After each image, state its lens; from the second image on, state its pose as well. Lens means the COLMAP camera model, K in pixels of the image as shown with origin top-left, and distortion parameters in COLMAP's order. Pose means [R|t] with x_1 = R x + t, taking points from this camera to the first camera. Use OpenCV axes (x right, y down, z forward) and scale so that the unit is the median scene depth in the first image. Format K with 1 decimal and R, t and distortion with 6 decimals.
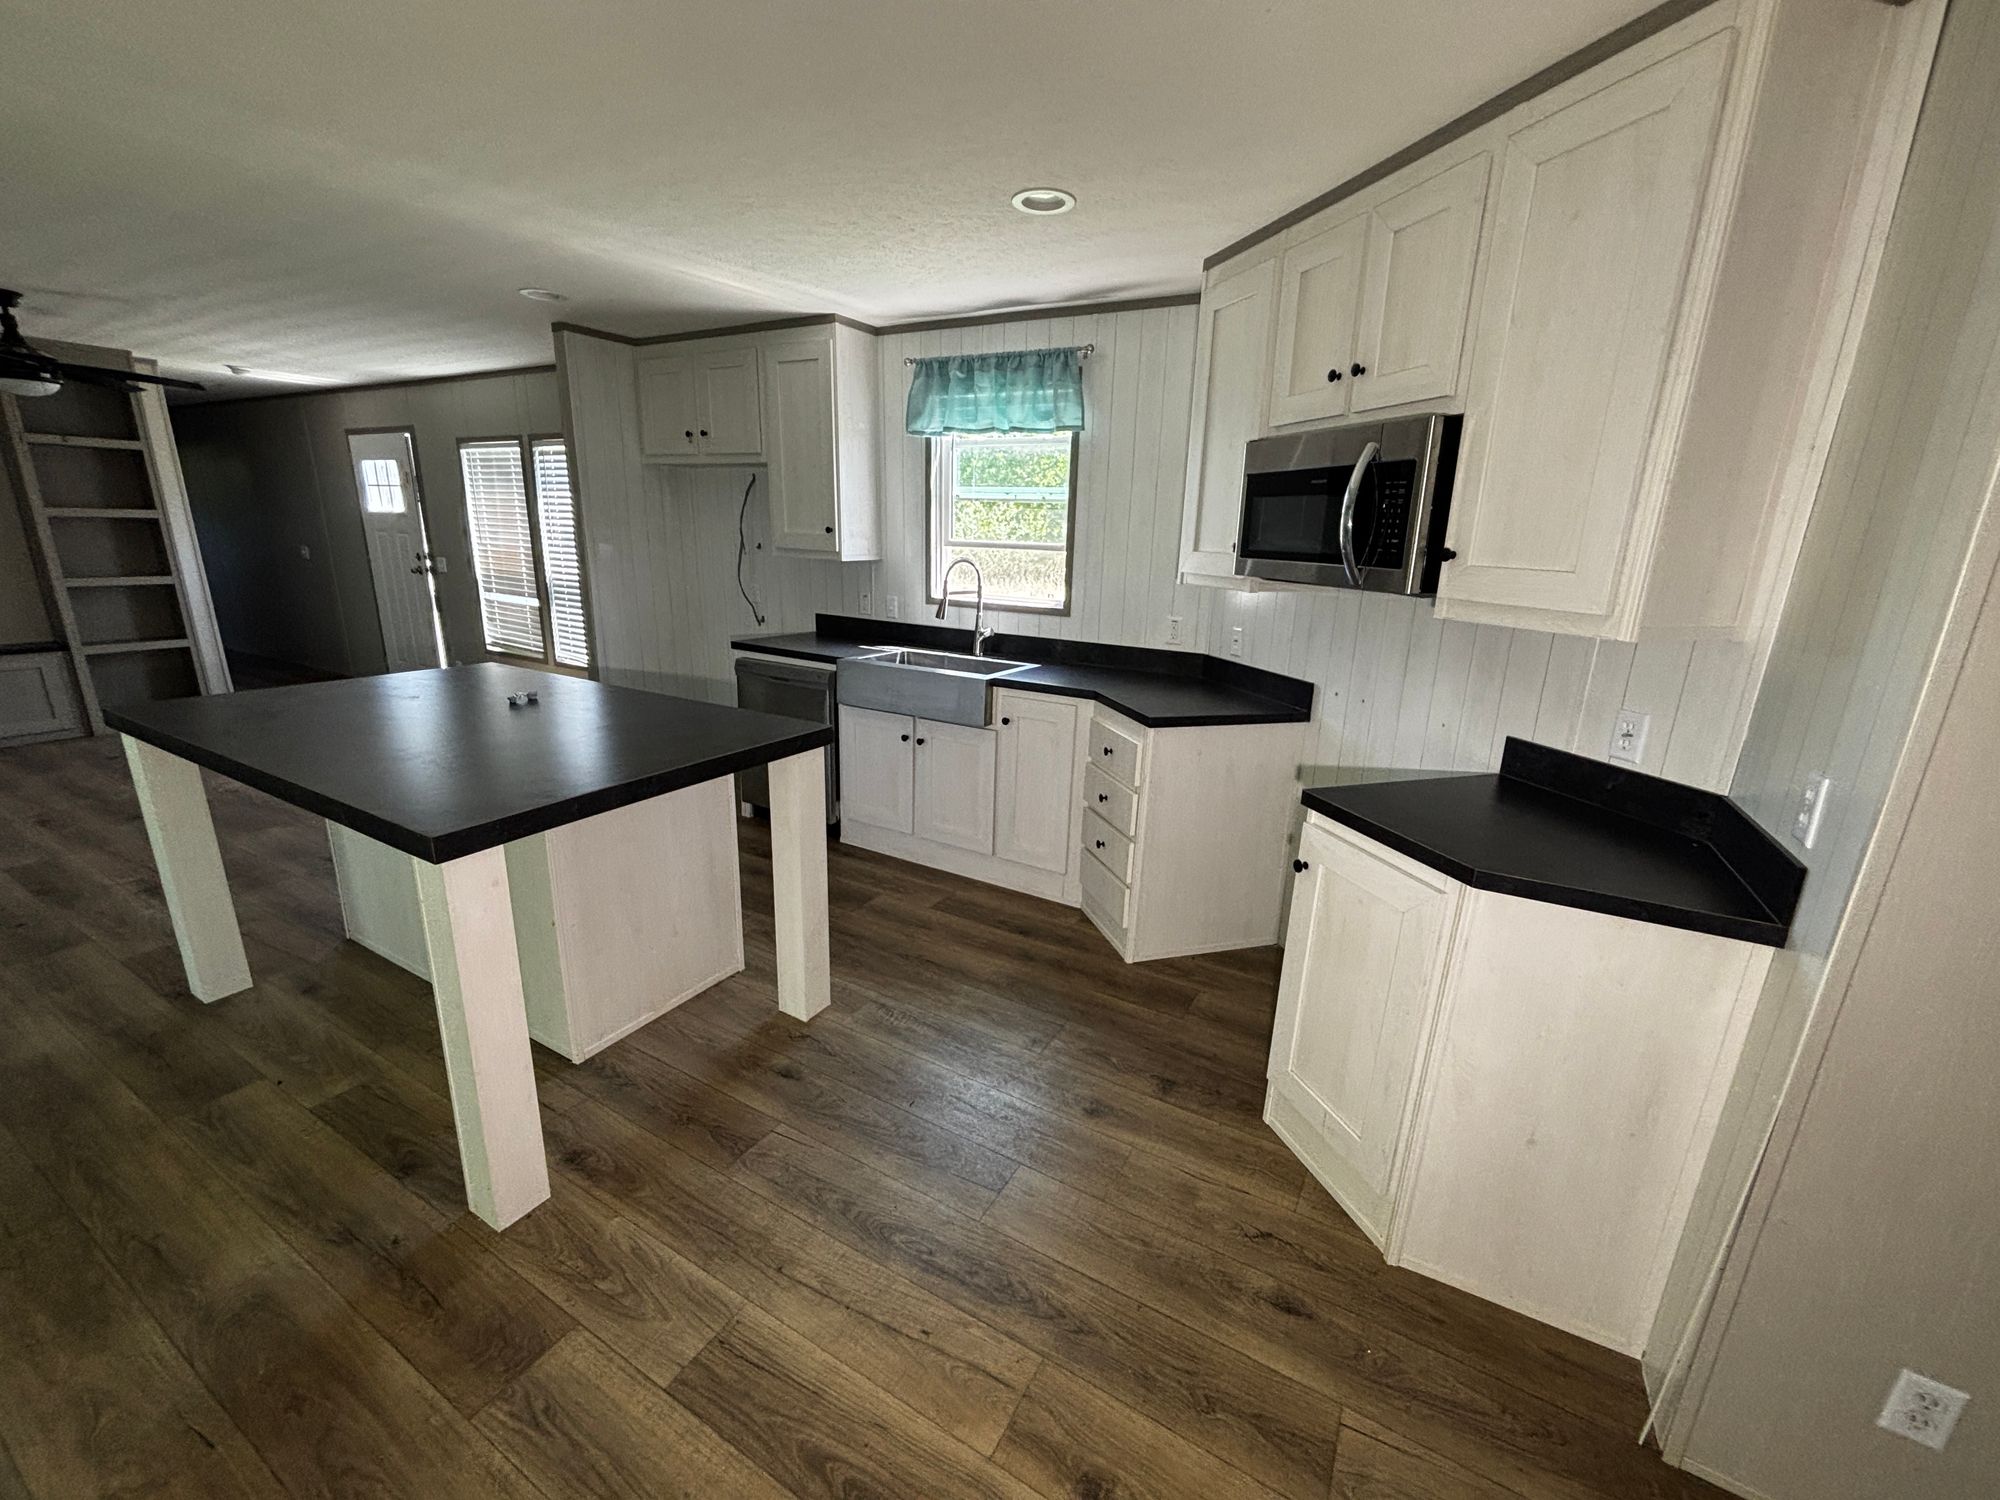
lens RADIAL K [[816.7, 0, 1000.0], [0, 816.7, 750.0], [0, 0, 1]] dist [0.000574, 0.000267]
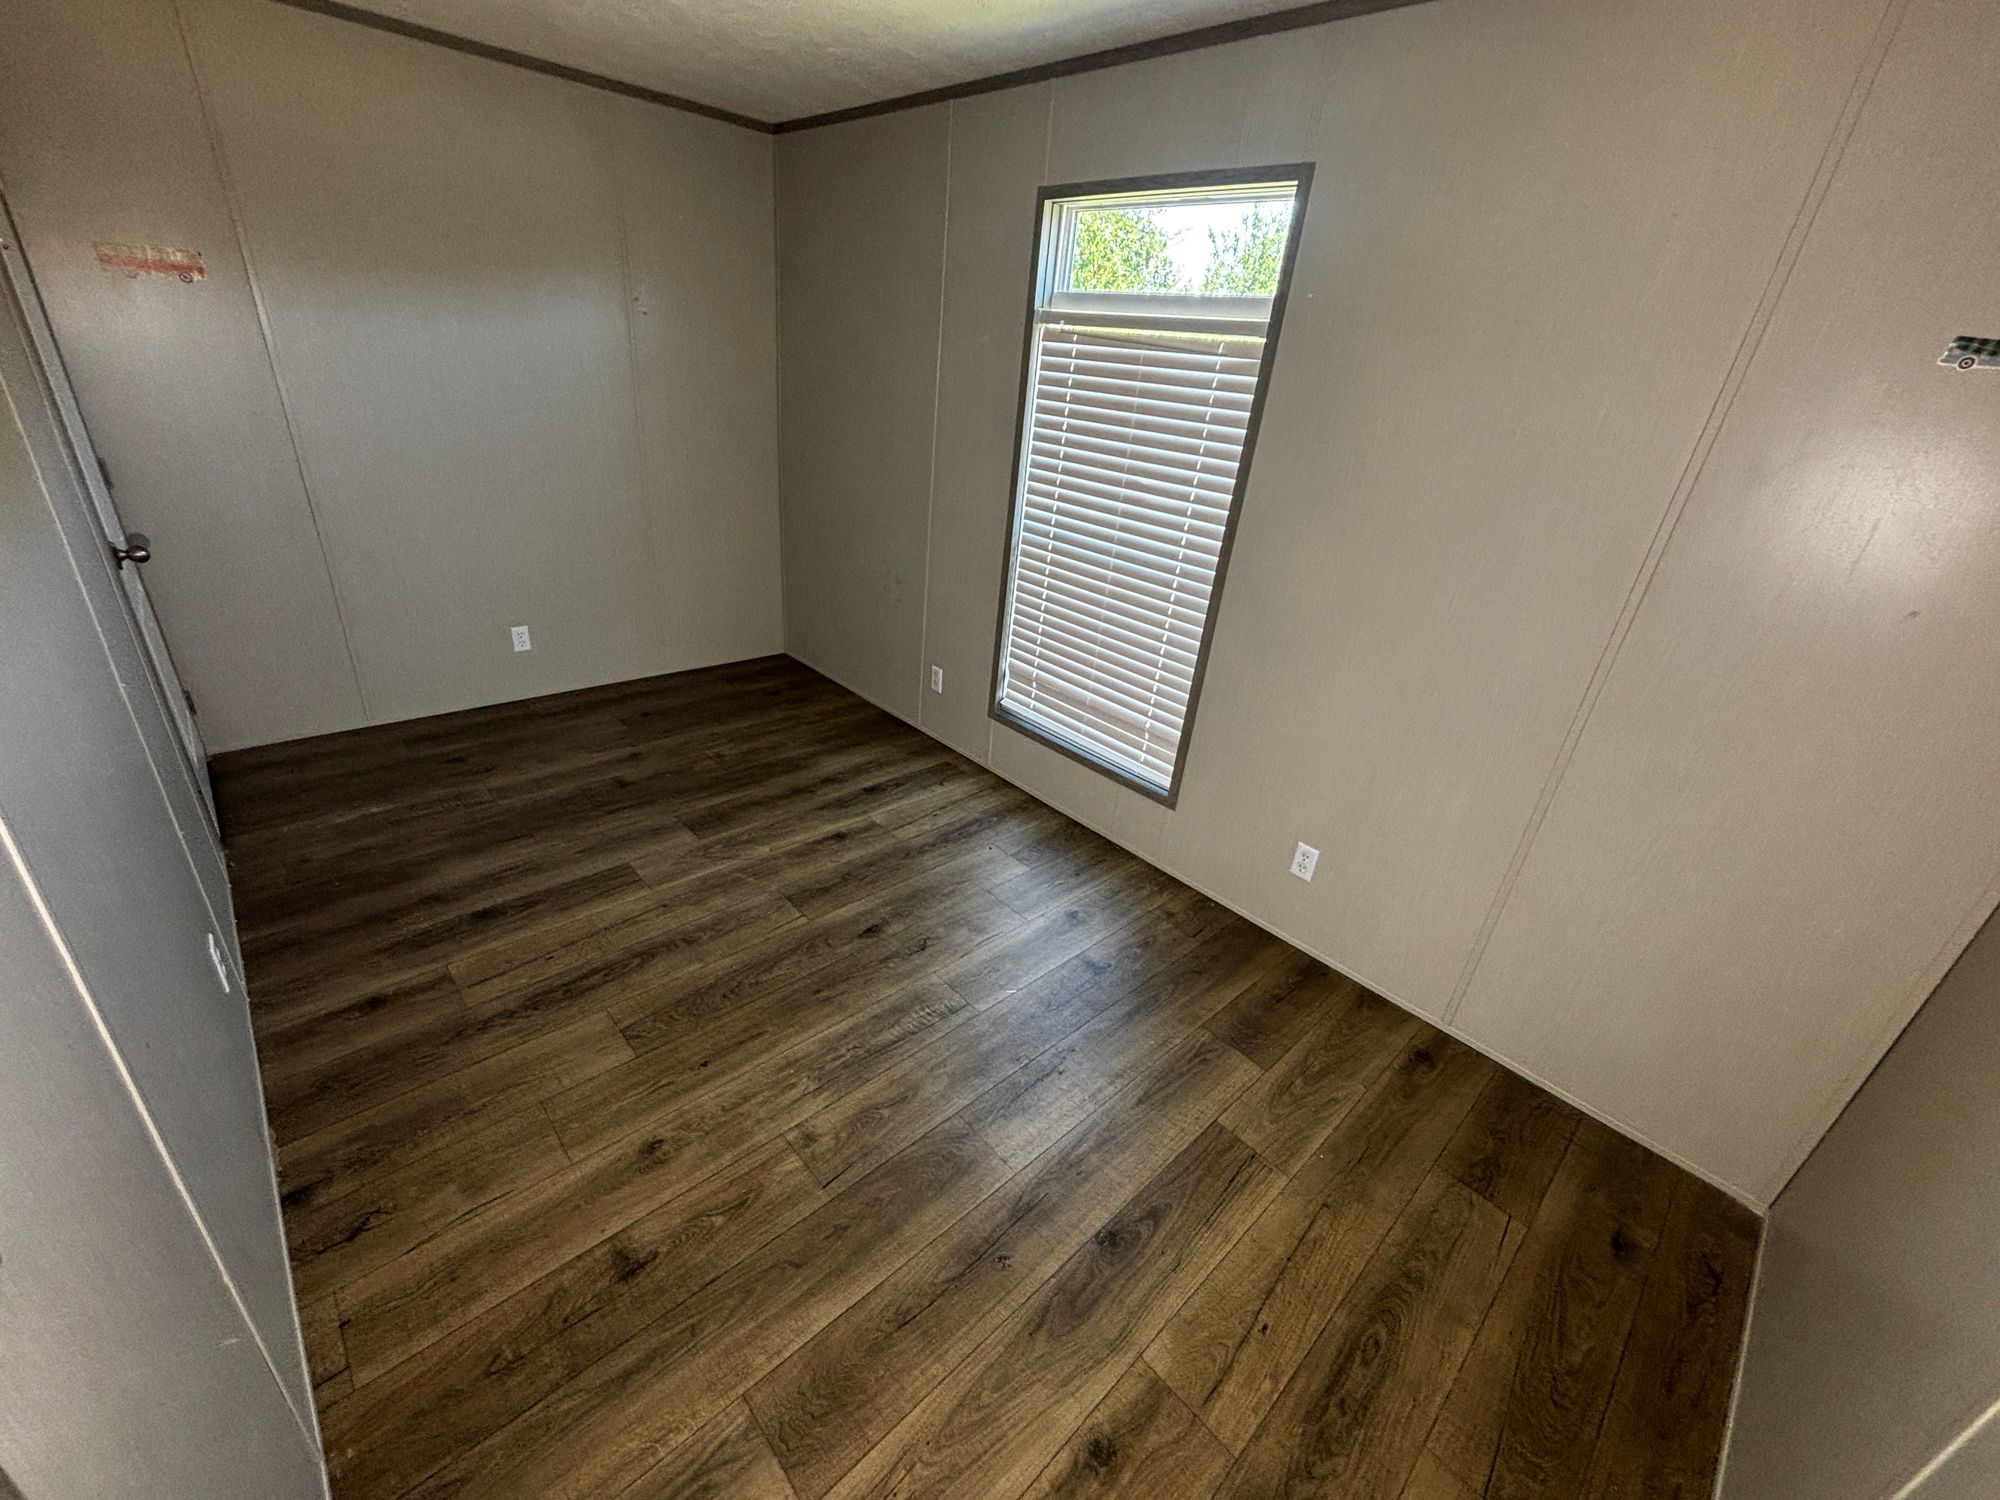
lens RADIAL K [[816.7, 0, 1000.0], [0, 816.7, 750.0], [0, 0, 1]] dist [0.000574, 0.000267]
pose [[-0.288710, 0.366121, -0.884648, 0.414311], [-0.354598, 0.817394, 0.454012, -0.128310], [0.889330, 0.444772, -0.106164, 0.345034]]
